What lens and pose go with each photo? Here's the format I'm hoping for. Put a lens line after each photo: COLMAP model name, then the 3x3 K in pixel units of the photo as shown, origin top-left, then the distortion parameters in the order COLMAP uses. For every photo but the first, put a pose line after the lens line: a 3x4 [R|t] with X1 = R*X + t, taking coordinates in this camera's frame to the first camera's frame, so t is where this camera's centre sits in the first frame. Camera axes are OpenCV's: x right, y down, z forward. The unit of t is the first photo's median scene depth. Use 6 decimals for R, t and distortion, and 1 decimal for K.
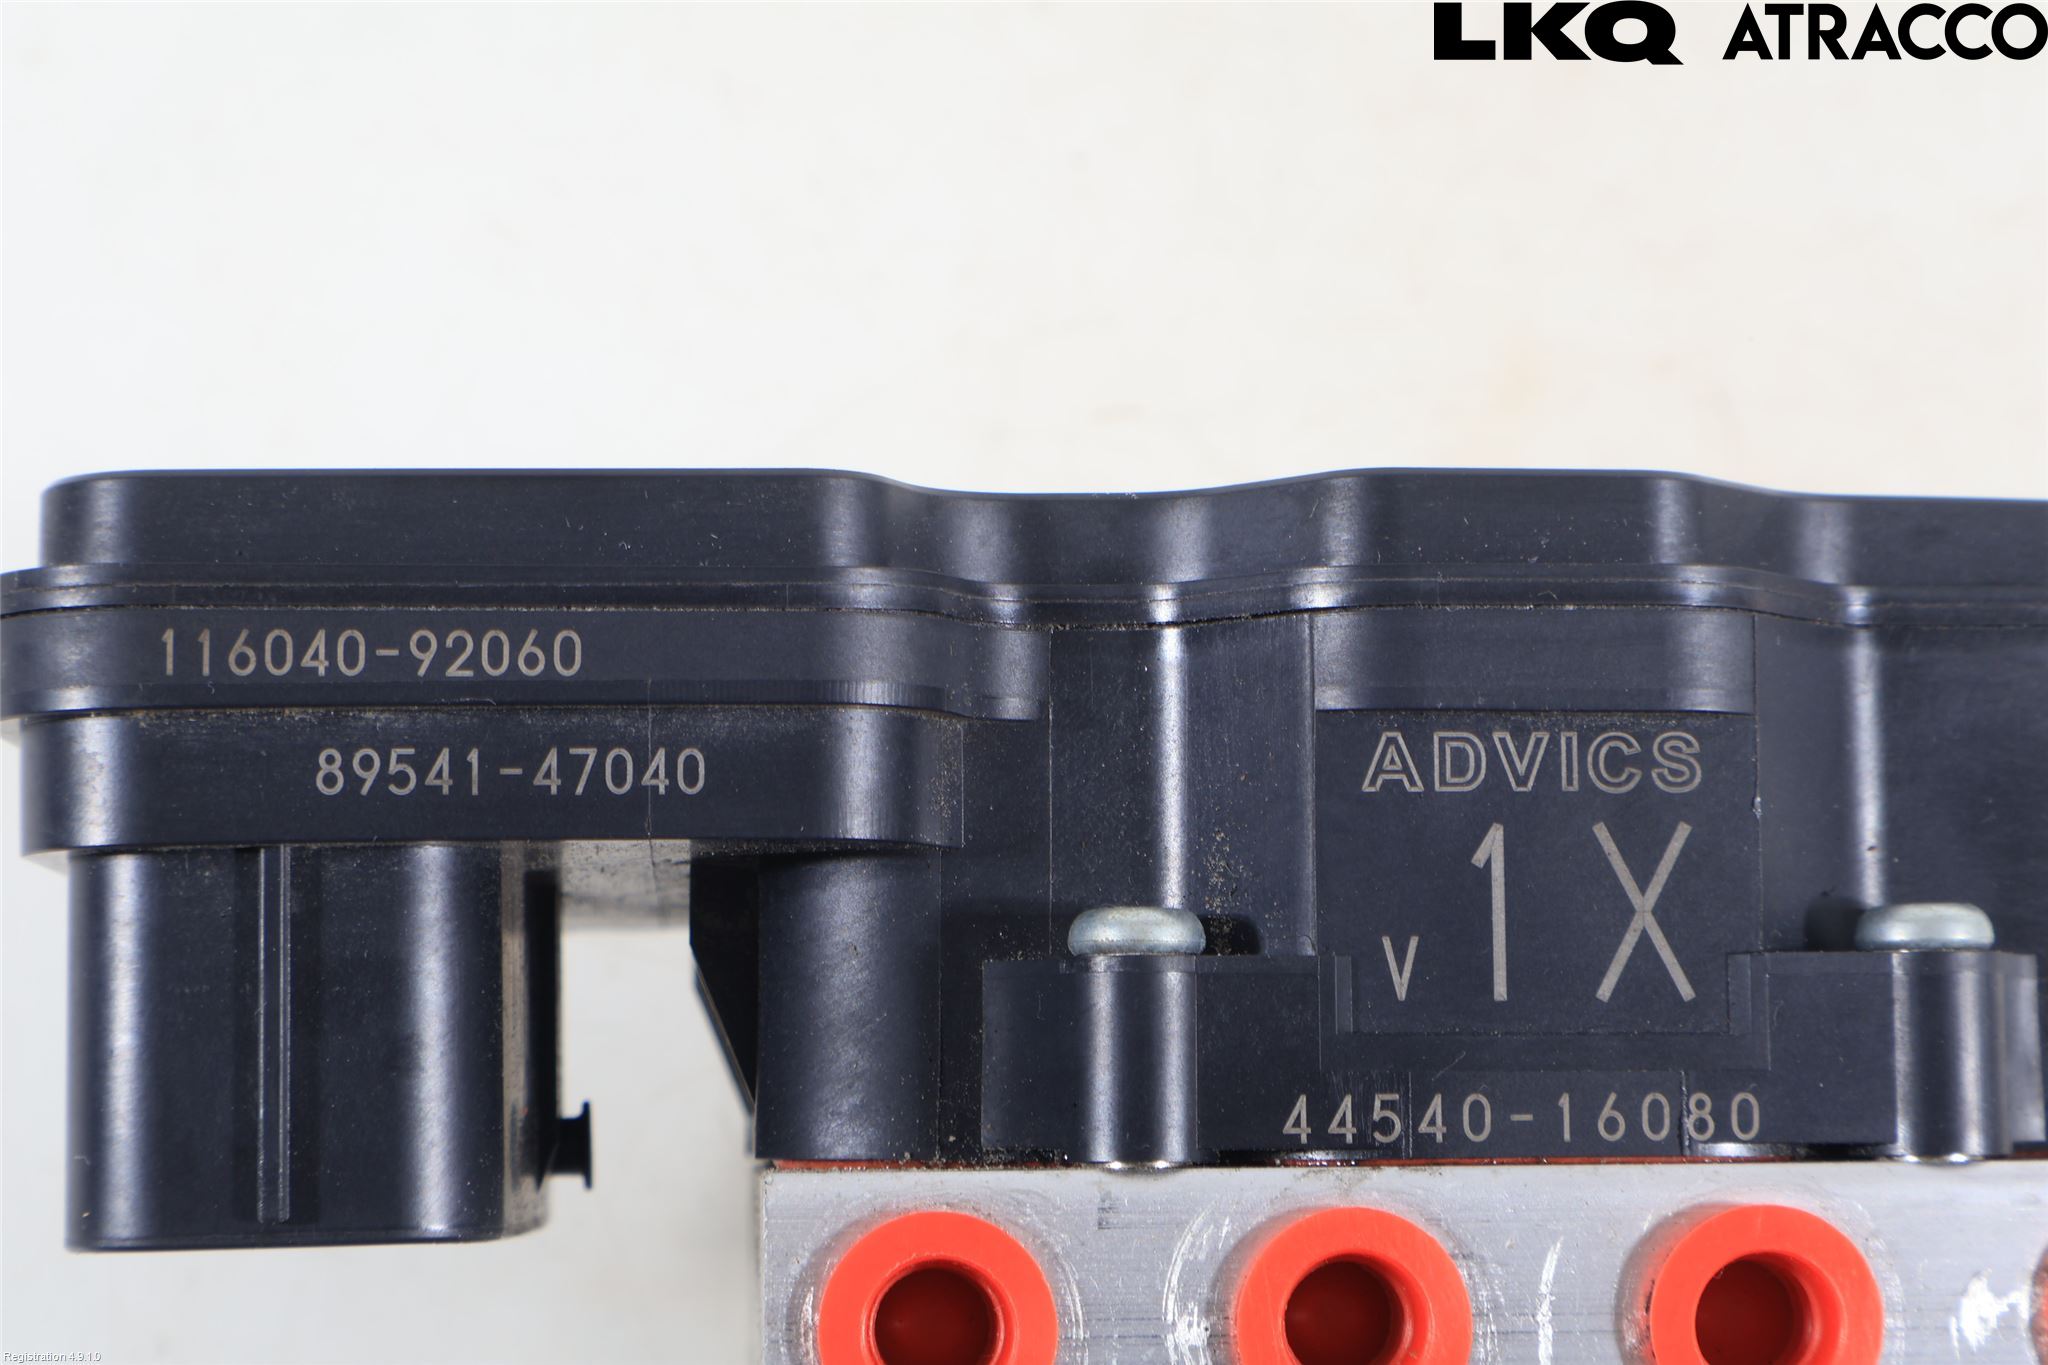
lens RADIAL K [[4262.1, 0, 1025.4], [0, 4262.1, 633.1], [0, 0, 1]] dist [-0.023218, 0.547829]
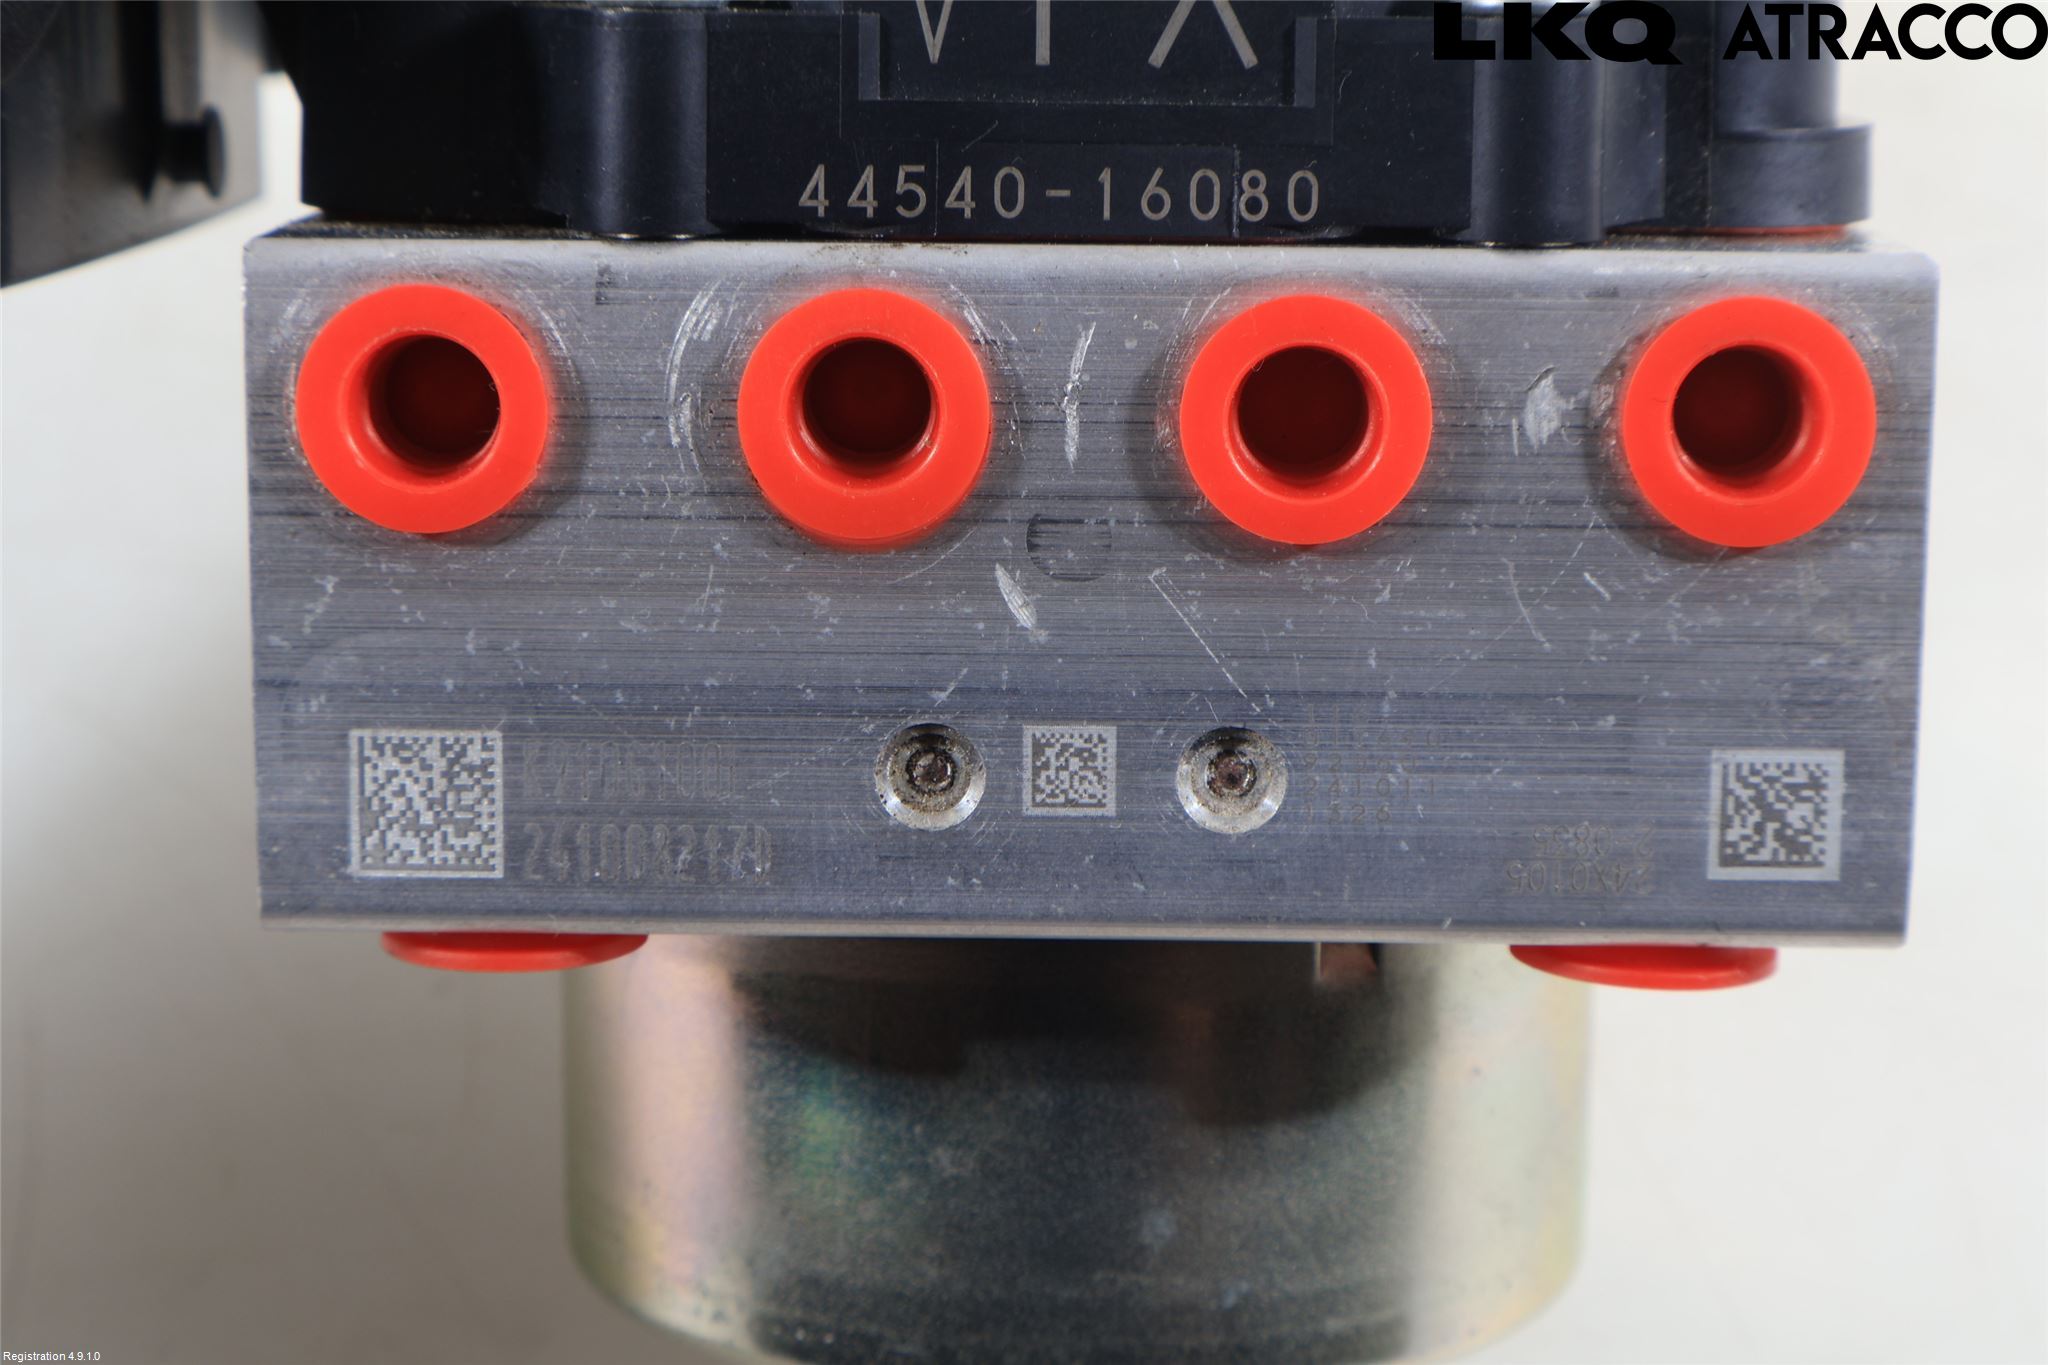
lens RADIAL K [[4262.1, 0, 1025.4], [0, 4262.1, 633.1], [0, 0, 1]] dist [-0.023218, 0.547829]
pose [[0.996294, 0.031448, -0.080061, 0.187064], [-0.007029, 0.957423, 0.288602, -0.062439], [0.085728, -0.286969, 0.954096, 0.086995]]
